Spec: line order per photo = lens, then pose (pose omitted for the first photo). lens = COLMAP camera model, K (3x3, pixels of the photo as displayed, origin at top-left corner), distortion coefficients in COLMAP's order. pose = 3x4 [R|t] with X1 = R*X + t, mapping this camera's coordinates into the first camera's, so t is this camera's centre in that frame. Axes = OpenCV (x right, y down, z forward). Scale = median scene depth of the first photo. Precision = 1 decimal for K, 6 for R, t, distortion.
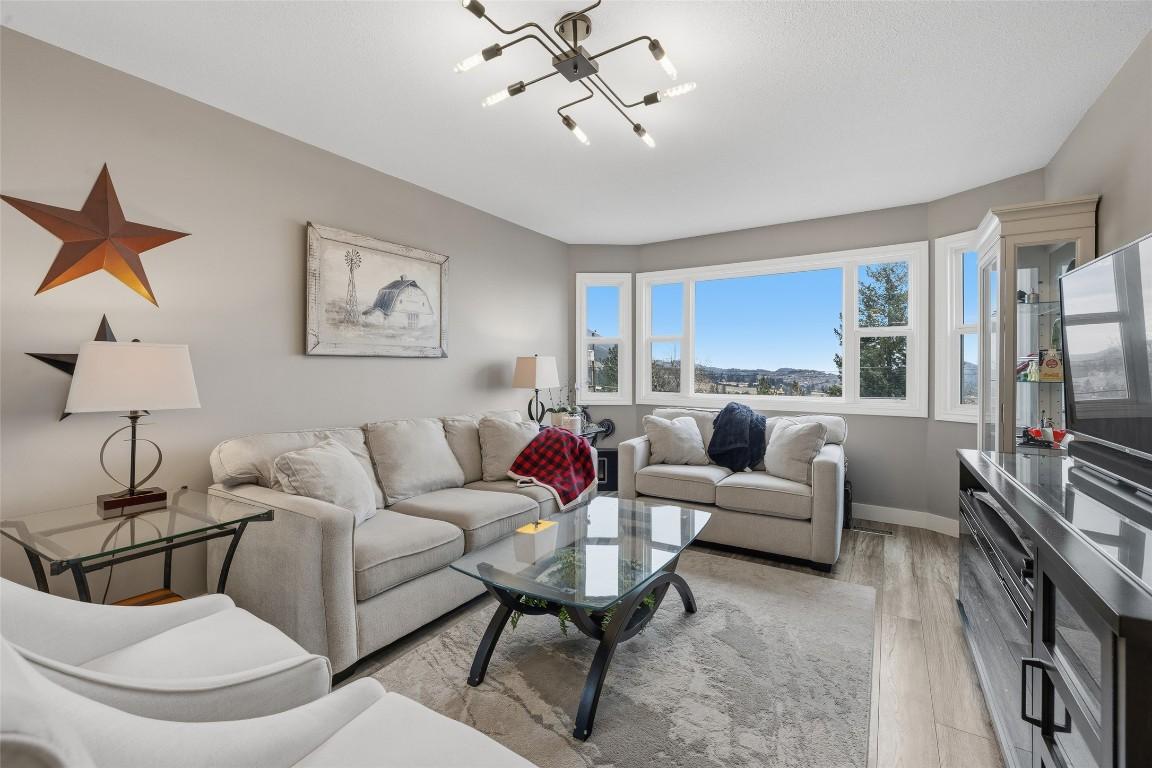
lens RADIAL K [[487.8, 0, 575.5], [0, 487.8, 366.4], [0, 0, 1]] dist [-0.000656, 0.000427]
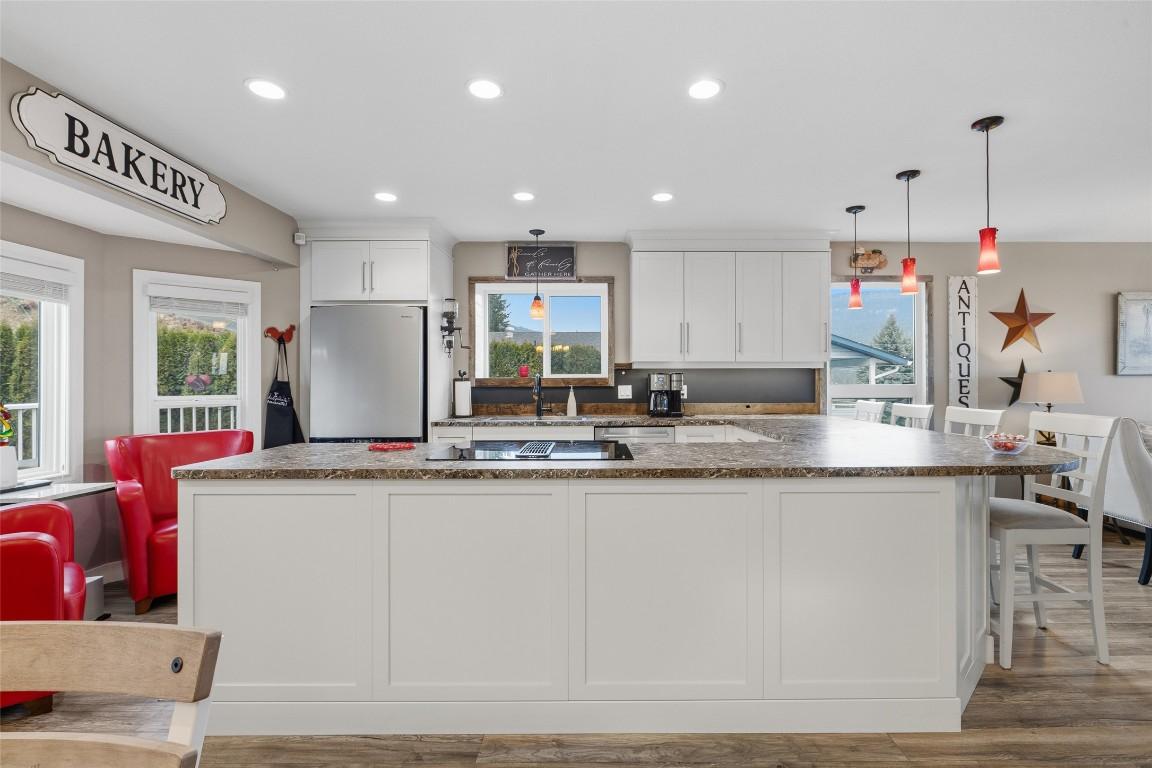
lens RADIAL K [[531.6, 0, 602.3], [0, 531.6, 381.8], [0, 0, 1]] dist [-0.012773, 0.002421]
pose [[0.543029, 0.001517, -0.839712, -0.011941], [0.006368, 0.999962, 0.005924, -0.016944], [0.839690, -0.008564, 0.542999, -1.078035]]
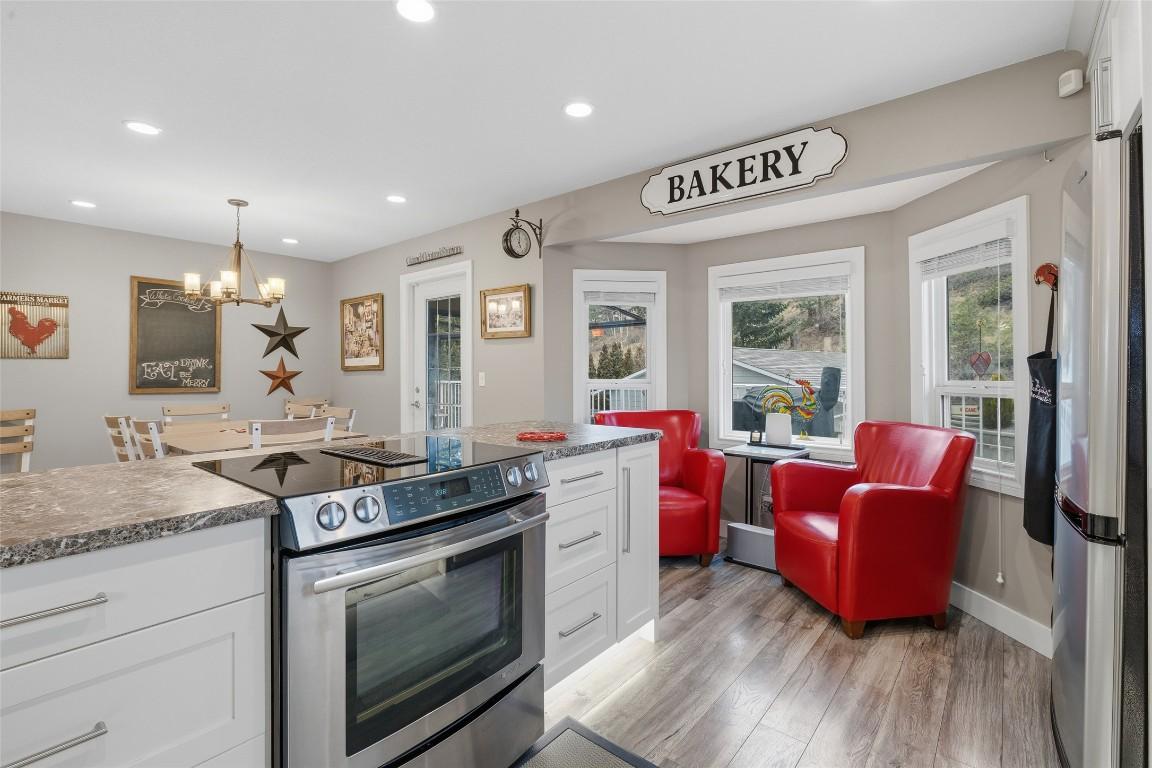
lens RADIAL K [[531.6, 0, 561.3], [0, 531.6, 371.0], [0, 0, 1]] dist [-0.012773, 0.002421]
pose [[-0.987333, 0.001790, 0.158654, -0.870385], [-0.000044, 0.999933, -0.011560, 0.005947], [-0.158664, -0.011420, -0.987267, -0.325142]]
